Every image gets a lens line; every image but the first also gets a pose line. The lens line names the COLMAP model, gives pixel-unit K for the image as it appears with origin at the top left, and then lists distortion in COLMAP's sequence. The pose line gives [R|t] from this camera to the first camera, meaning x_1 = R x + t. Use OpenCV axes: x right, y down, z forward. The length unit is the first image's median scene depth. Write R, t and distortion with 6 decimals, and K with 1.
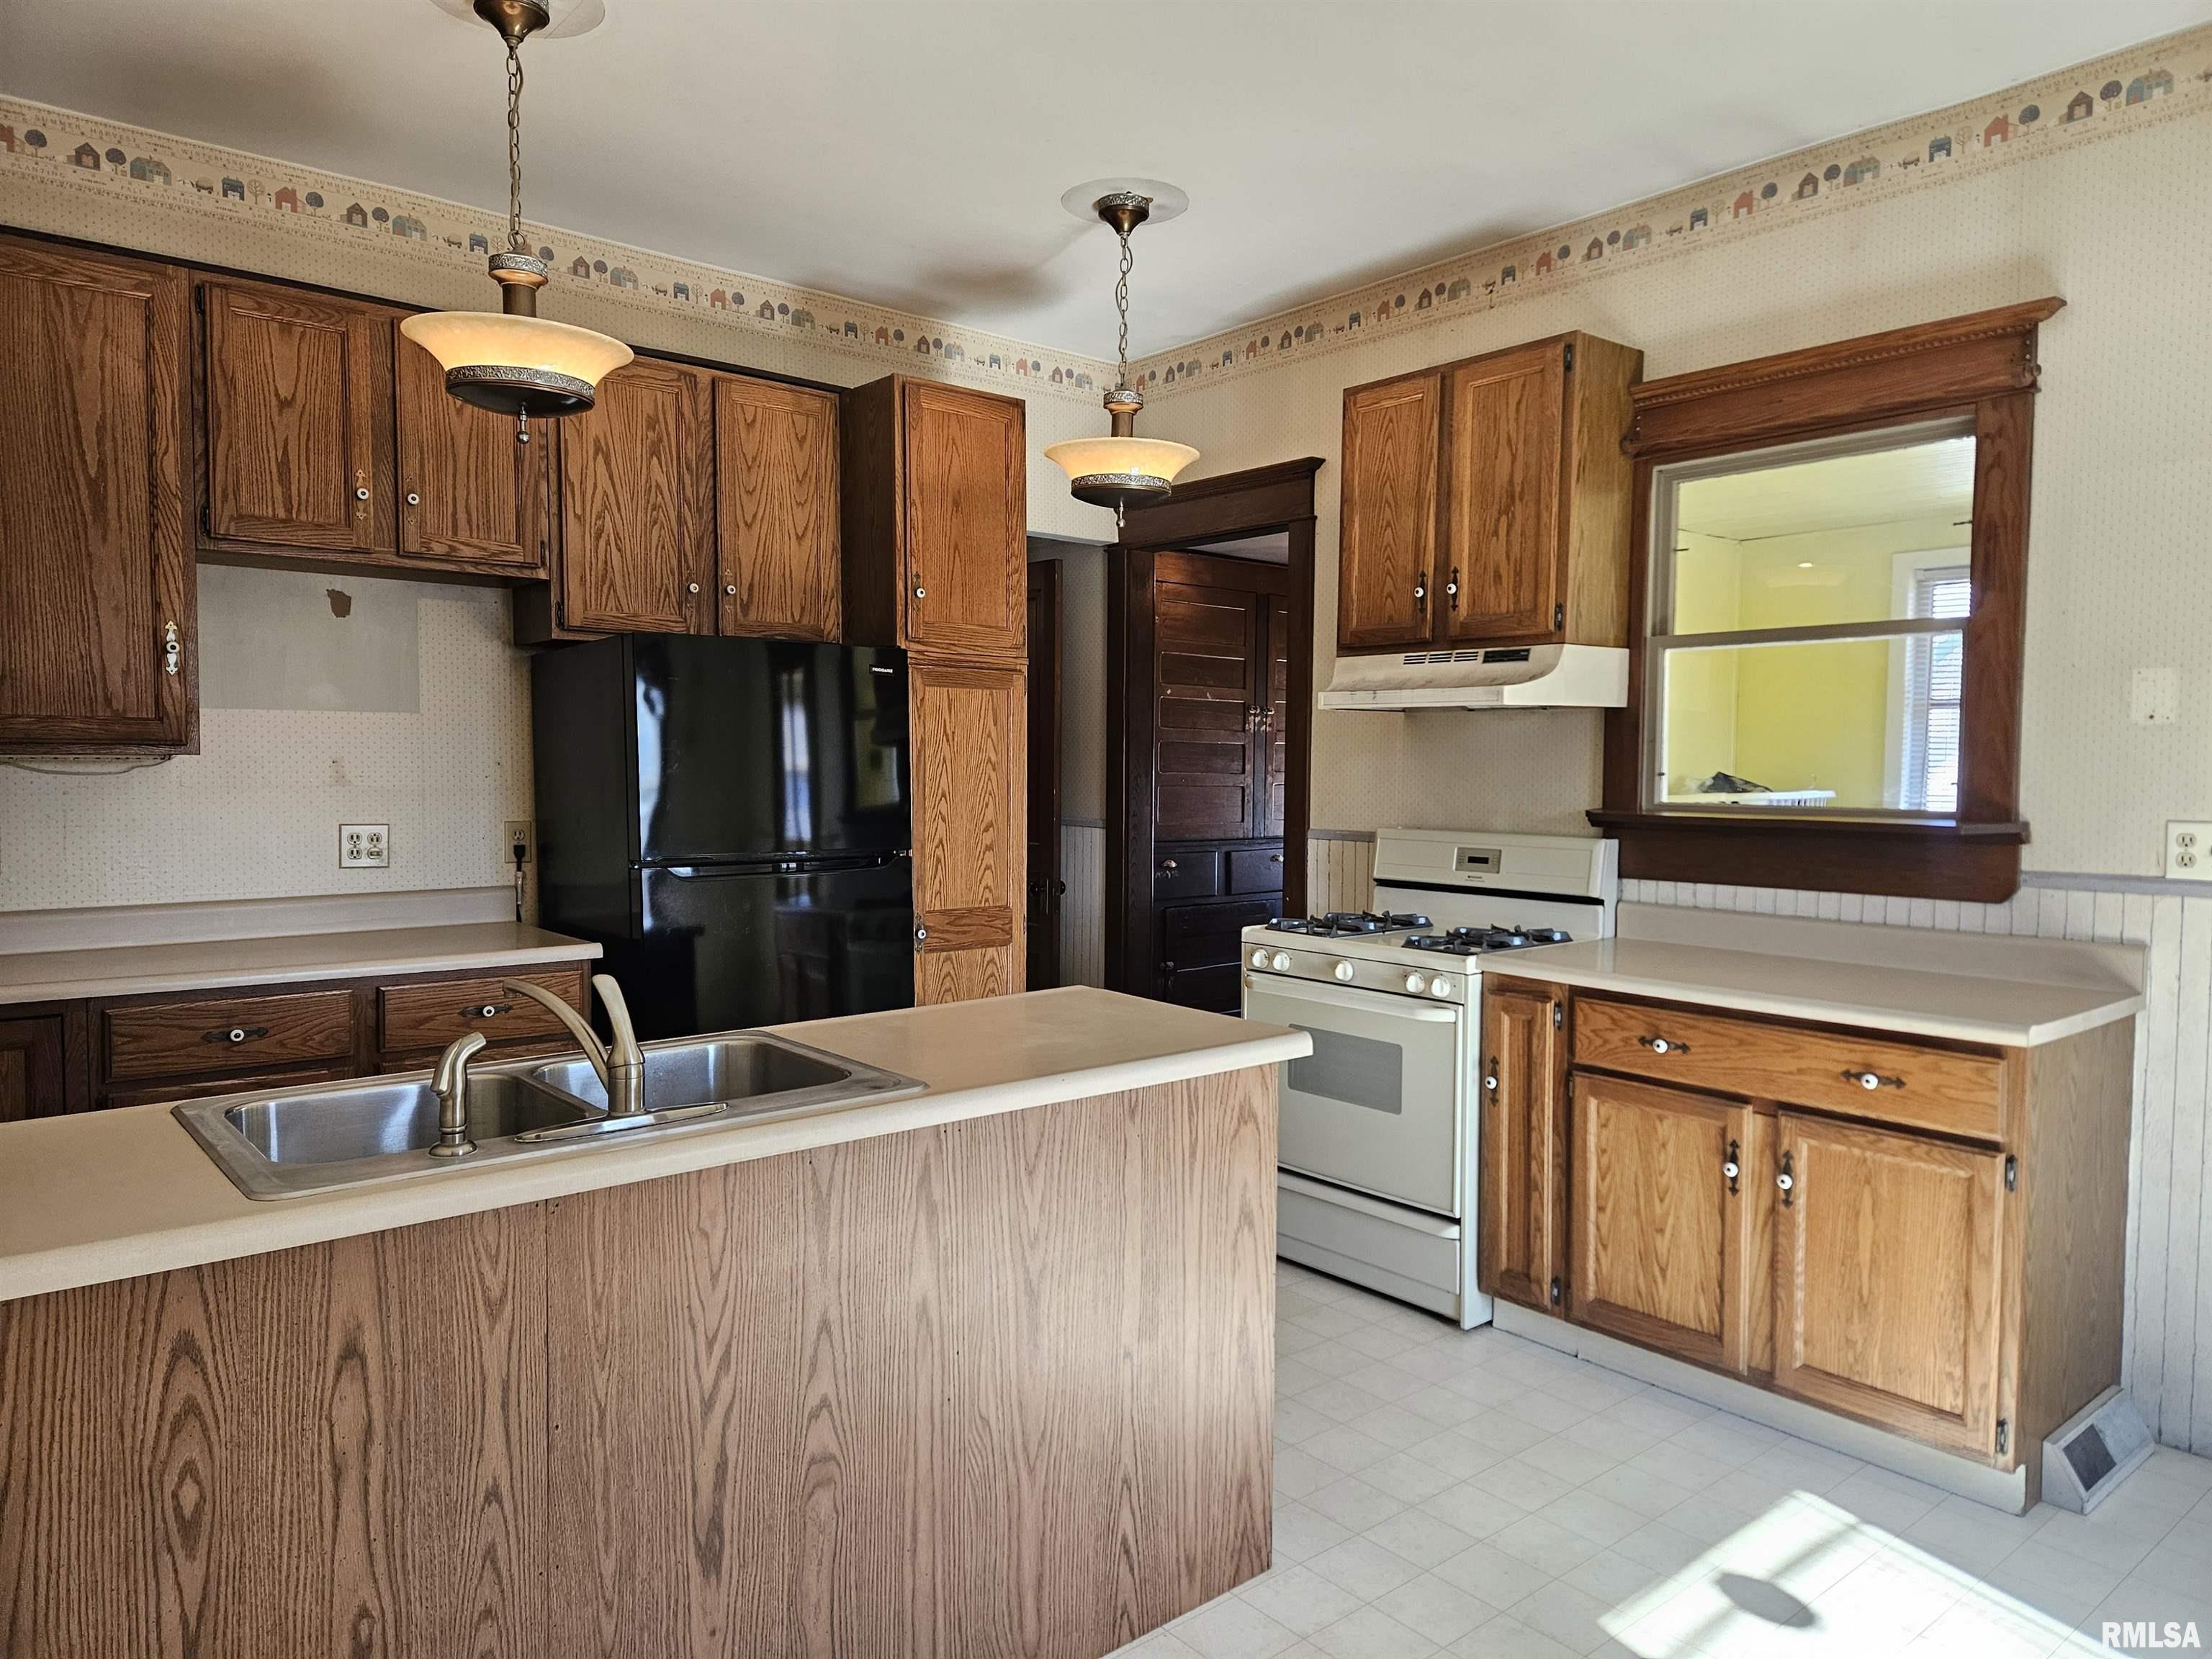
lens RADIAL K [[1475.8, 0, 1118.6], [0, 1475.8, 830.2], [0, 0, 1]] dist [0.089395, -0.072856]
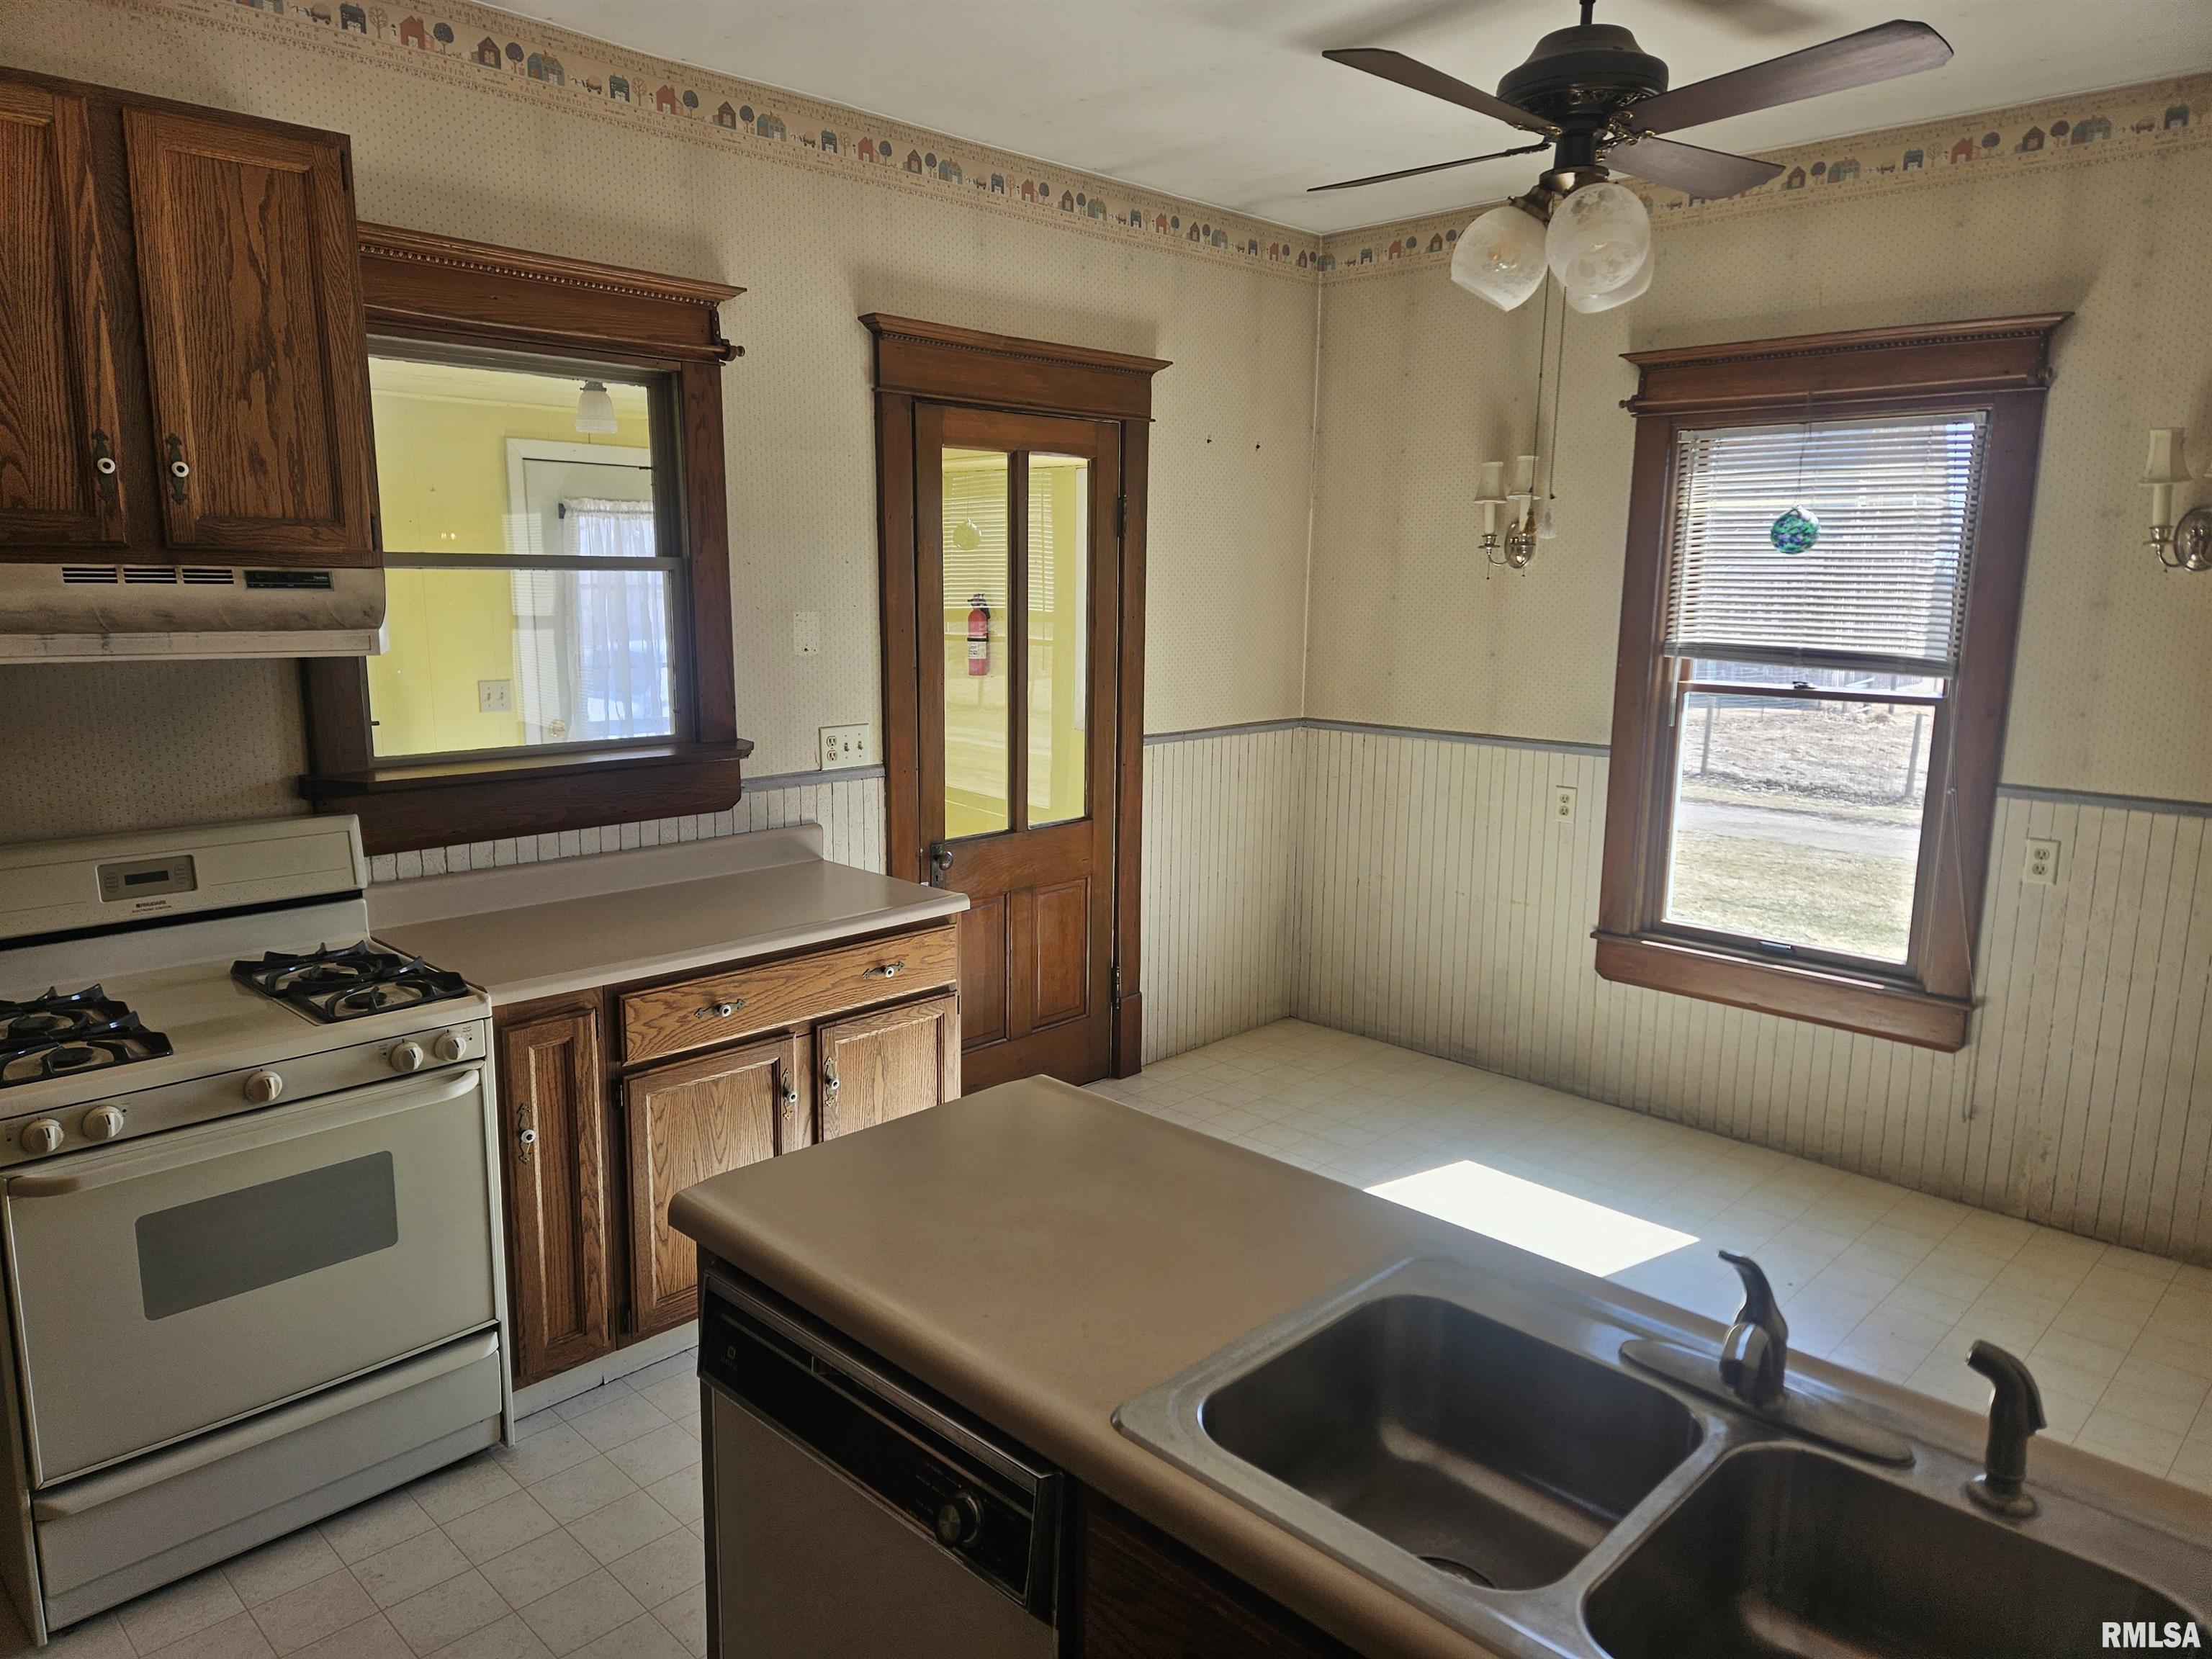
lens RADIAL K [[1485.6, 0, 1106.0], [0, 1485.6, 829.5], [0, 0, 1]] dist [0.087359, -0.075637]
pose [[-0.097973, -0.180200, 0.978739, -0.559659], [0.038375, 0.982055, 0.184652, -0.133887], [-0.994449, 0.055650, -0.089300, 0.774872]]
